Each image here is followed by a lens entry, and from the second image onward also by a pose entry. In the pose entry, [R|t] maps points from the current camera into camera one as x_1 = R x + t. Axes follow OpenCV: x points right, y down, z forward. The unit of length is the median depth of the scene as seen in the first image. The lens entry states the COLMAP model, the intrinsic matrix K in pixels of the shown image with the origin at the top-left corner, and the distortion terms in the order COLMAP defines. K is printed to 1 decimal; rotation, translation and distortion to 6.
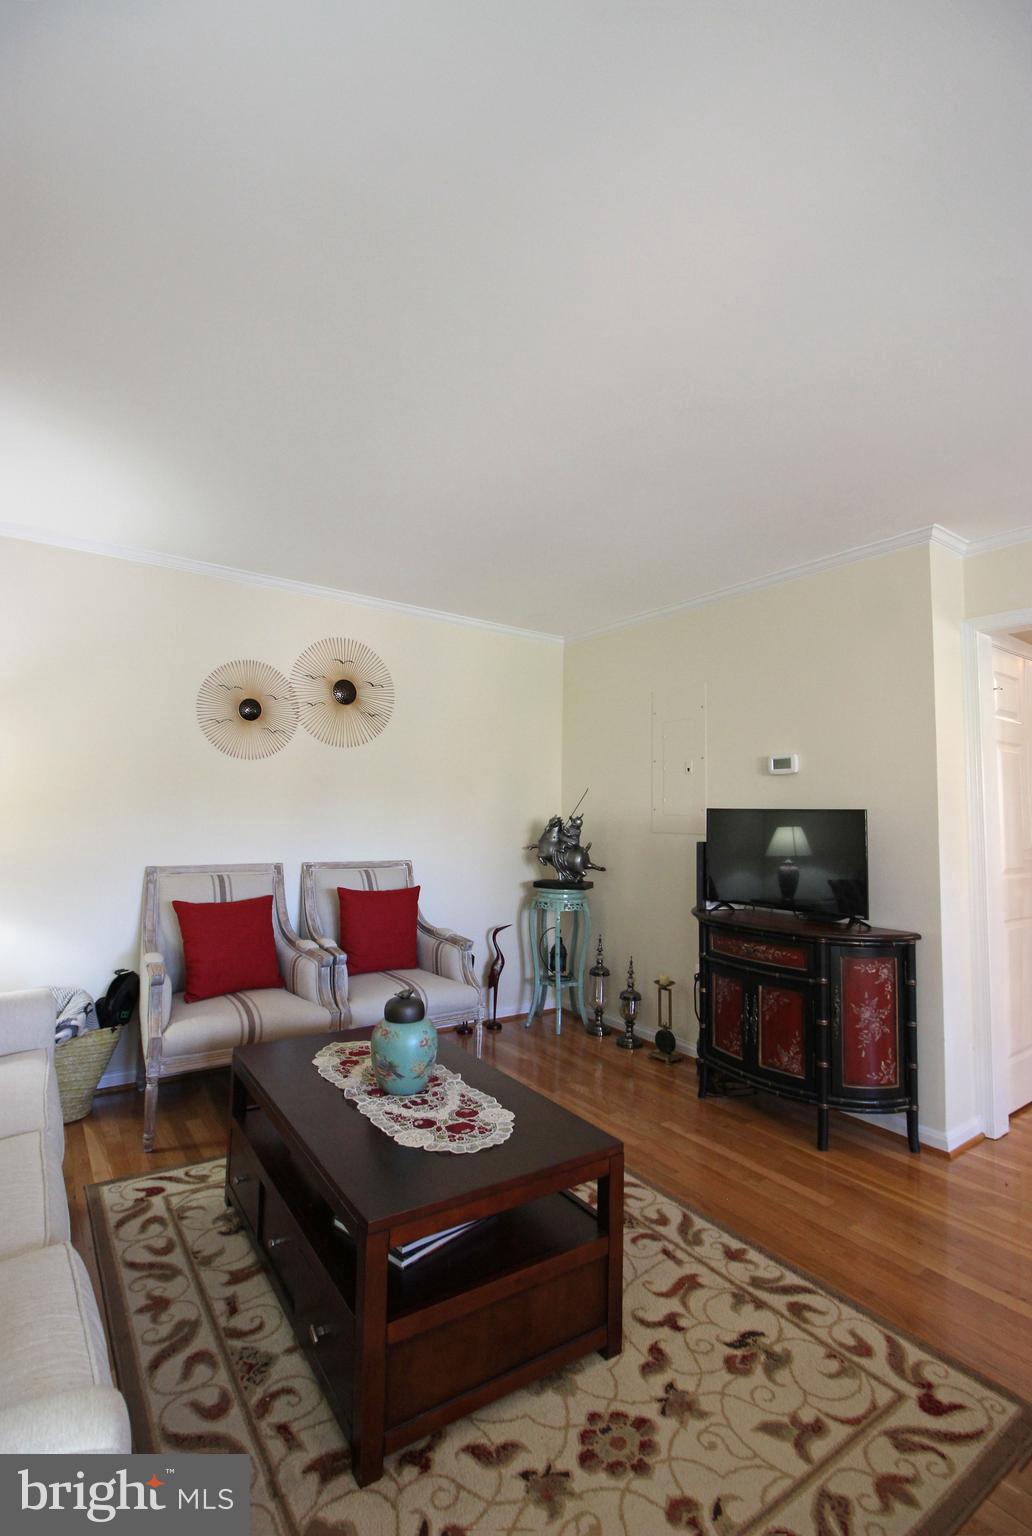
lens RADIAL K [[712.4, 0, 511.5], [0, 712.4, 751.8], [0, 0, 1]] dist [-0.003497, -0.004538]
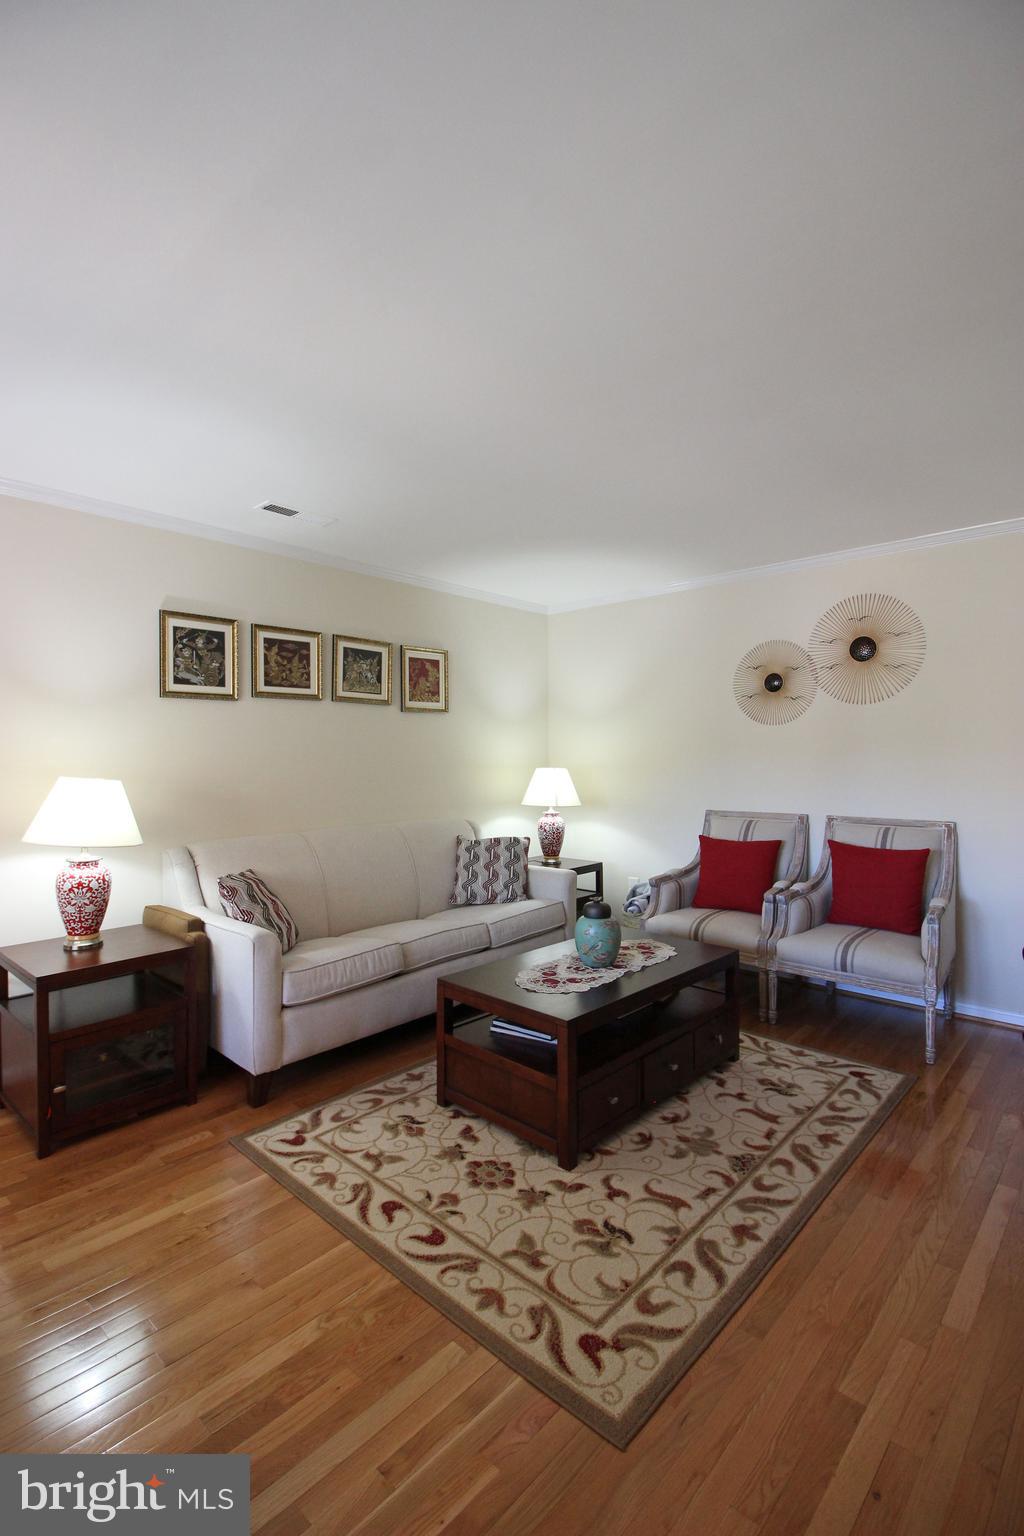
lens RADIAL K [[707.5, 0, 510.4], [0, 707.5, 773.3], [0, 0, 1]] dist [-0.004949, 0.000641]
pose [[0.216304, -0.002978, -0.976321, 1.430571], [0.090089, 0.995790, 0.016922, 0.064317], [0.972161, -0.091616, 0.215662, 0.670183]]
